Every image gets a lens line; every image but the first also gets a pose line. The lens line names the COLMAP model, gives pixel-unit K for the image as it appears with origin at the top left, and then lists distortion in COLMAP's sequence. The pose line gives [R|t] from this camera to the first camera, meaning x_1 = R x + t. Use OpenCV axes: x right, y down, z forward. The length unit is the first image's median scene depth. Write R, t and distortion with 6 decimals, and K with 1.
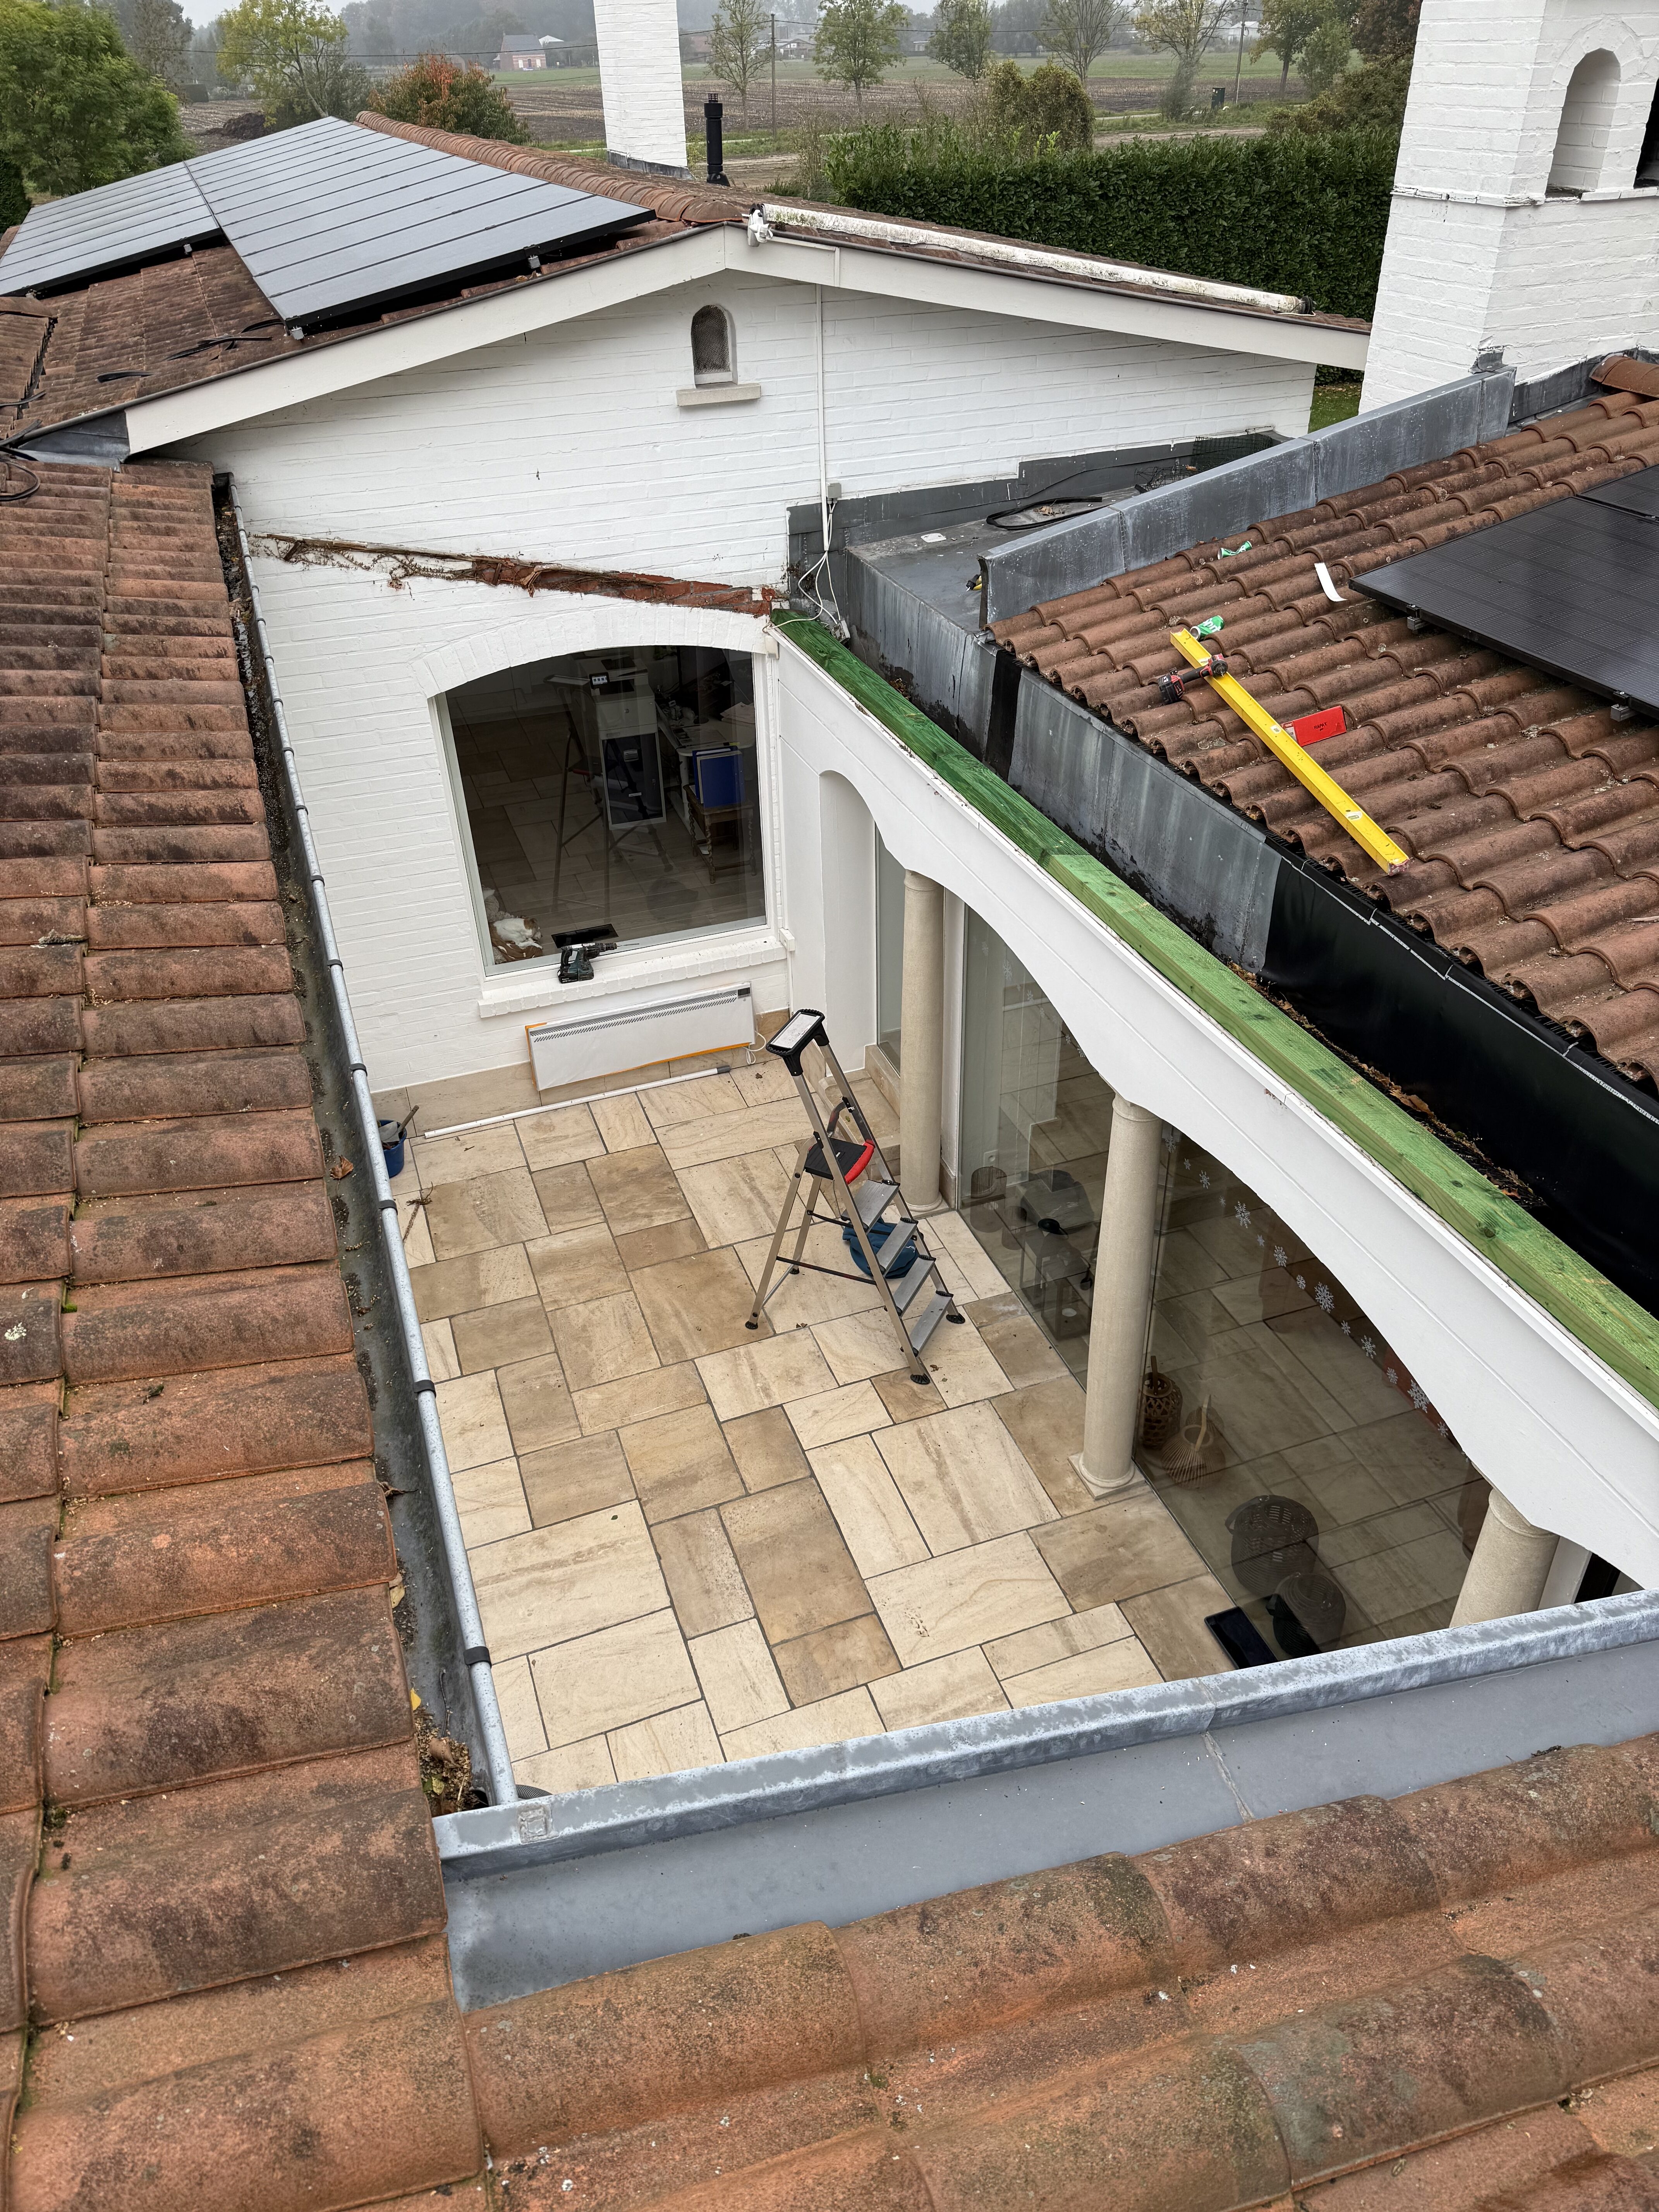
lens RADIAL K [[1562.6, 0, 815.4], [0, 1562.6, 1103.9], [0, 0, 1]] dist [-0.001155, -0.001071]
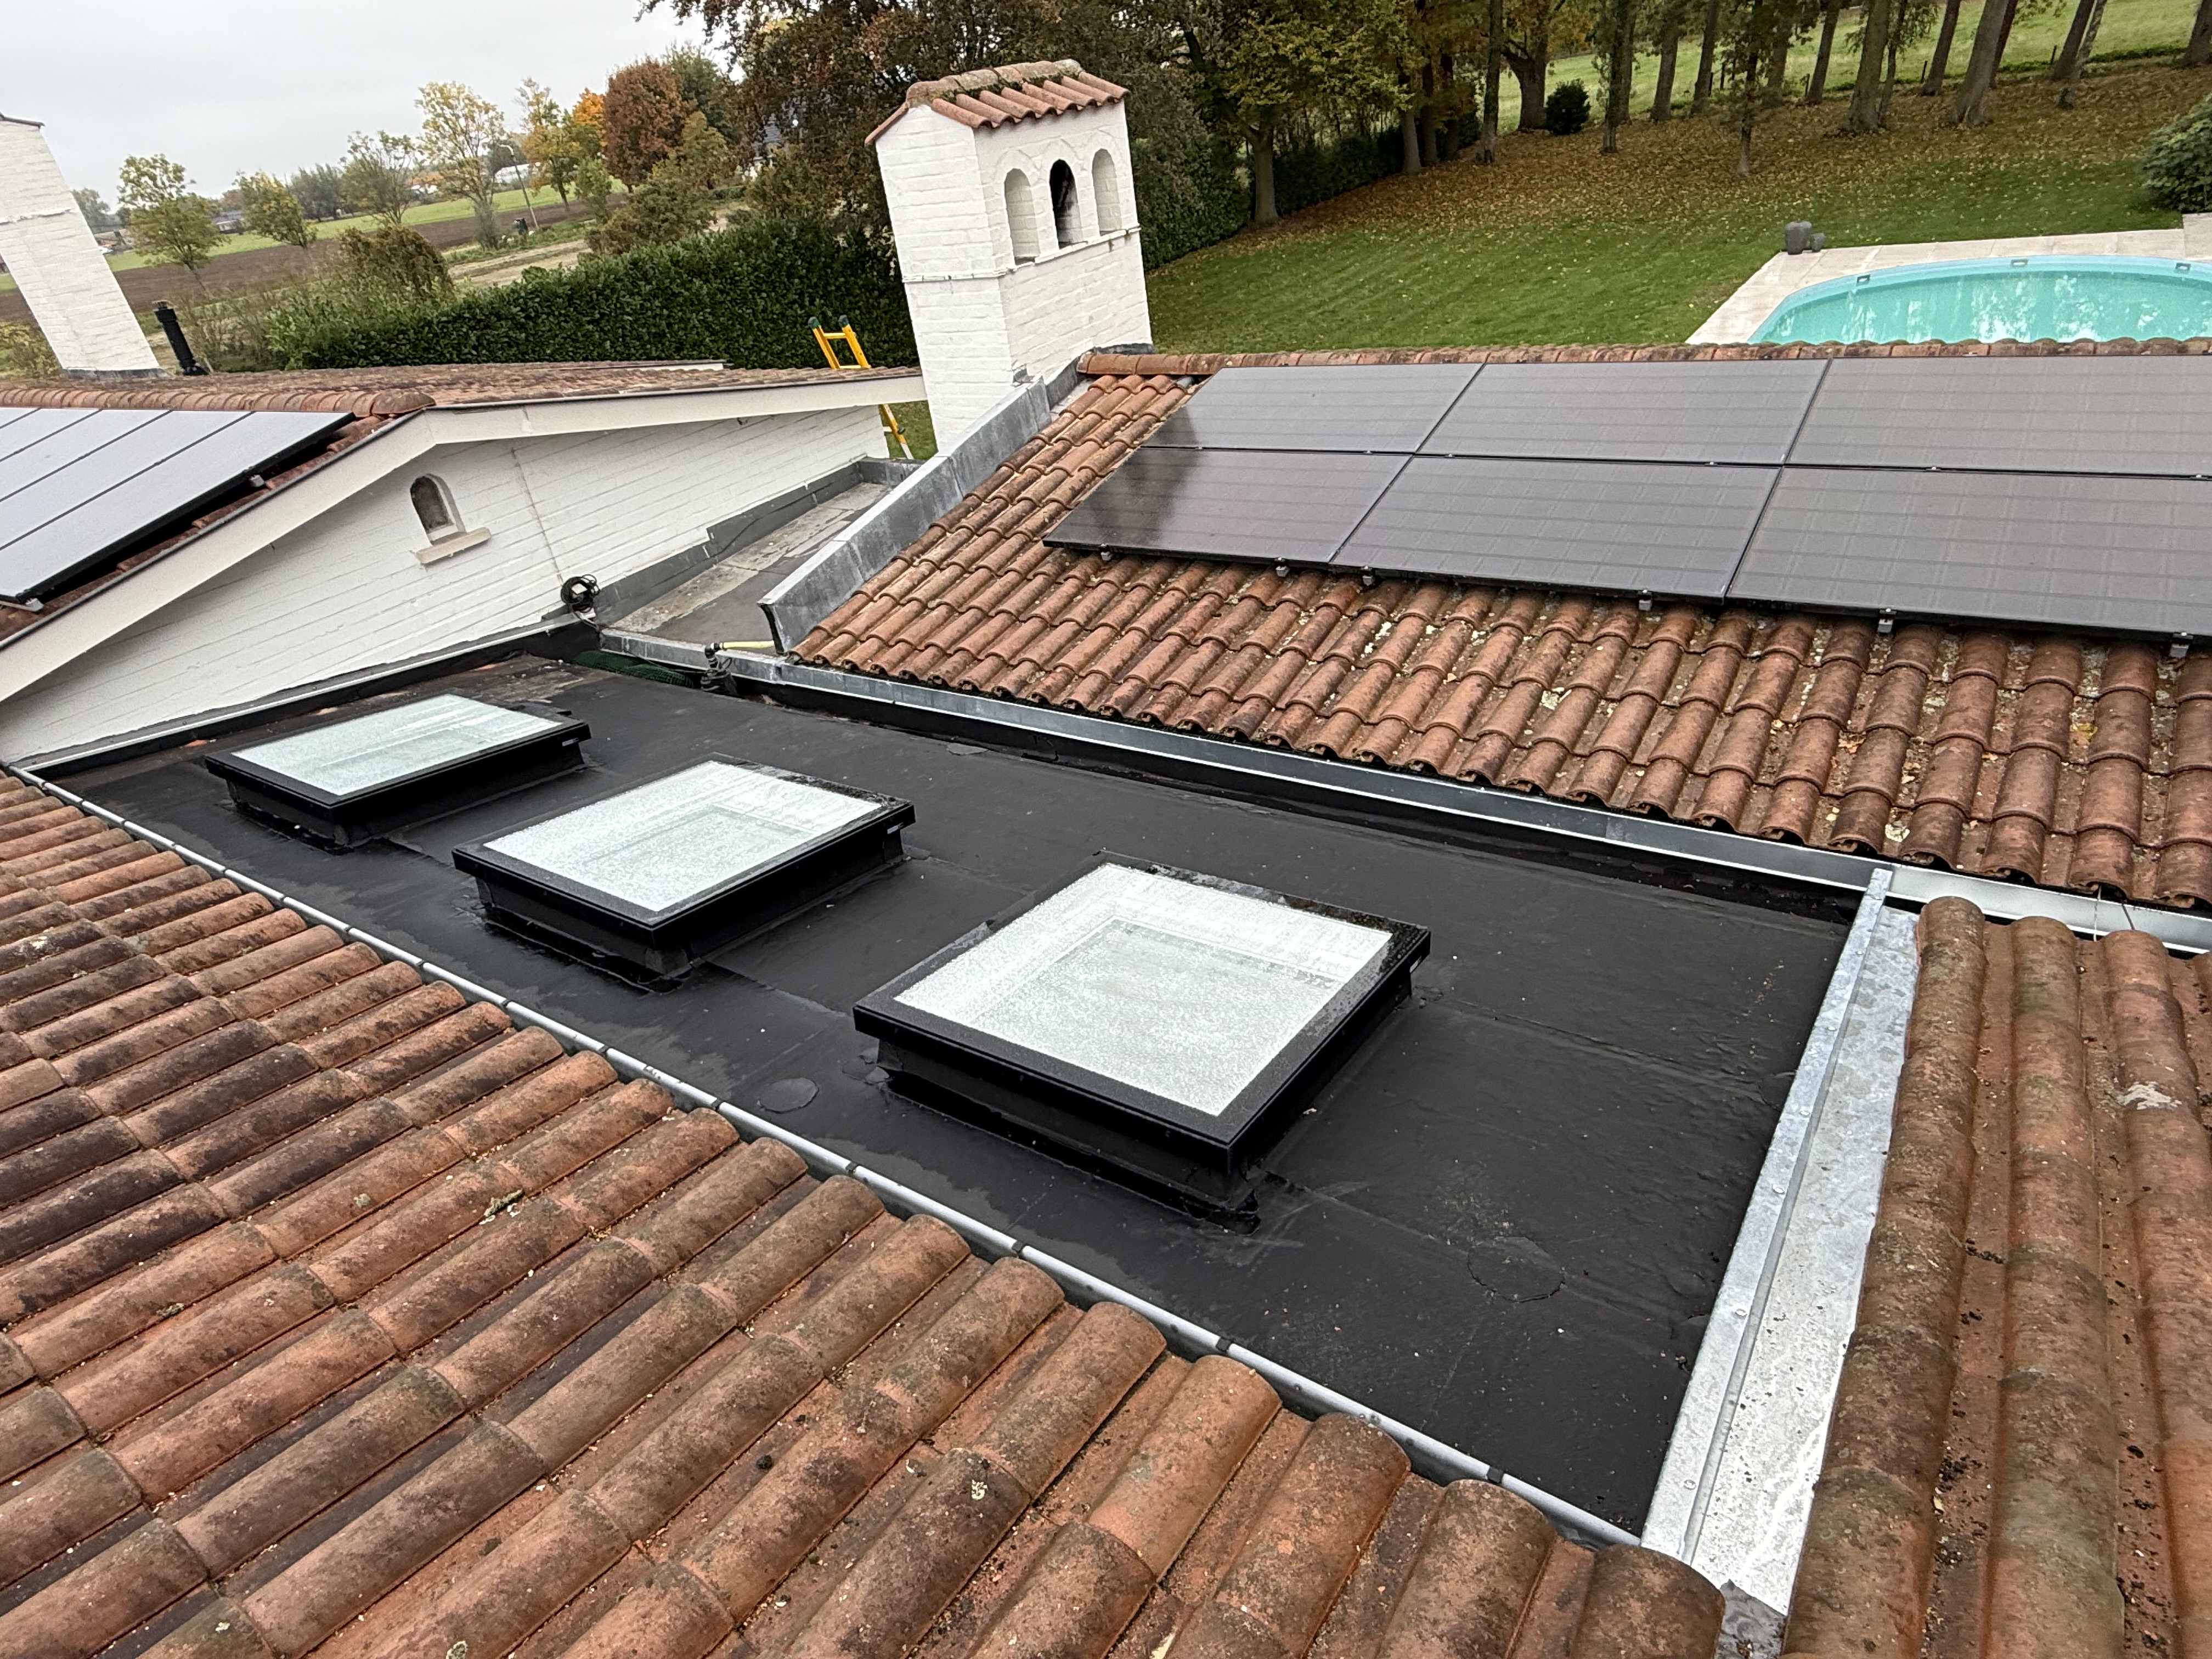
lens RADIAL K [[1242.2, 0, 1100.7], [0, 1242.2, 837.0], [0, 0, 1]] dist [-0.003860, 0.002731]
pose [[0.808275, -0.380409, 0.449423, -0.190551], [0.423724, 0.905779, 0.004630, -0.069401], [-0.408839, 0.186689, 0.893307, 0.032023]]
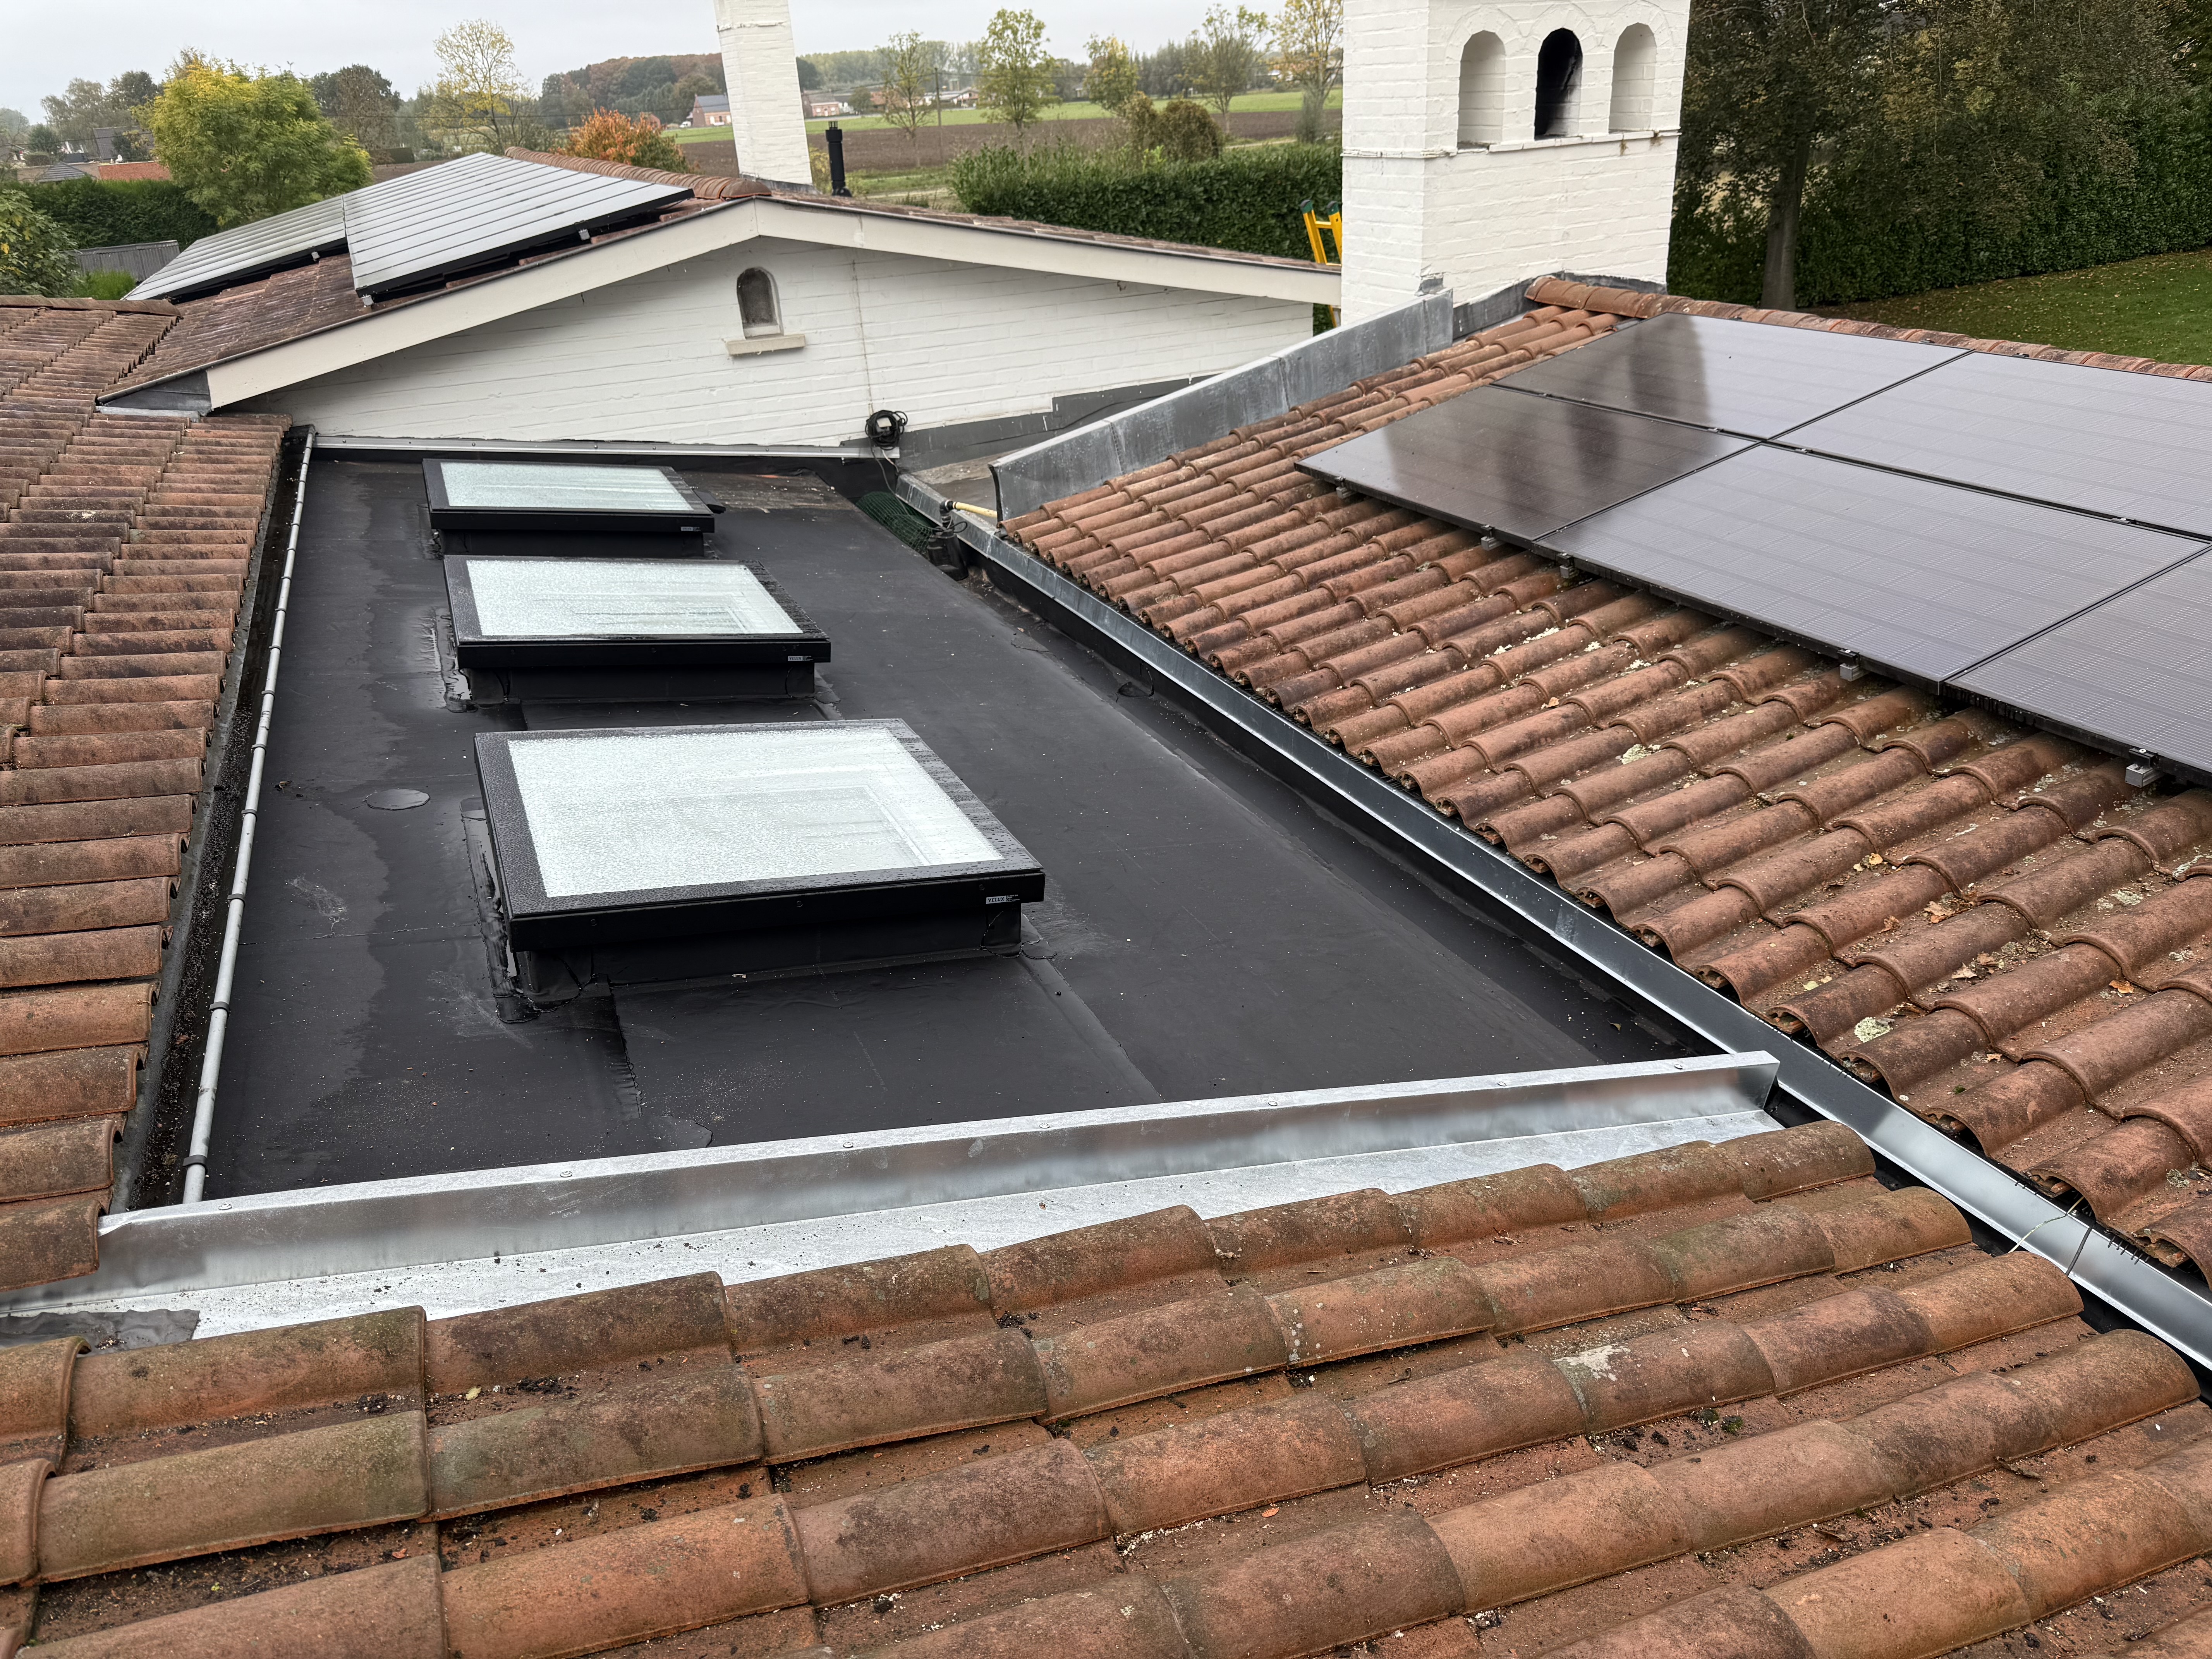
lens RADIAL K [[1569.9, 0, 1087.4], [0, 1569.9, 824.9], [0, 0, 1]] dist [0.016118, -0.030046]
pose [[0.997635, -0.053783, 0.042791, 0.113823], [0.059913, 0.985620, -0.158000, 0.085768], [-0.033678, 0.160190, 0.986512, -0.069778]]
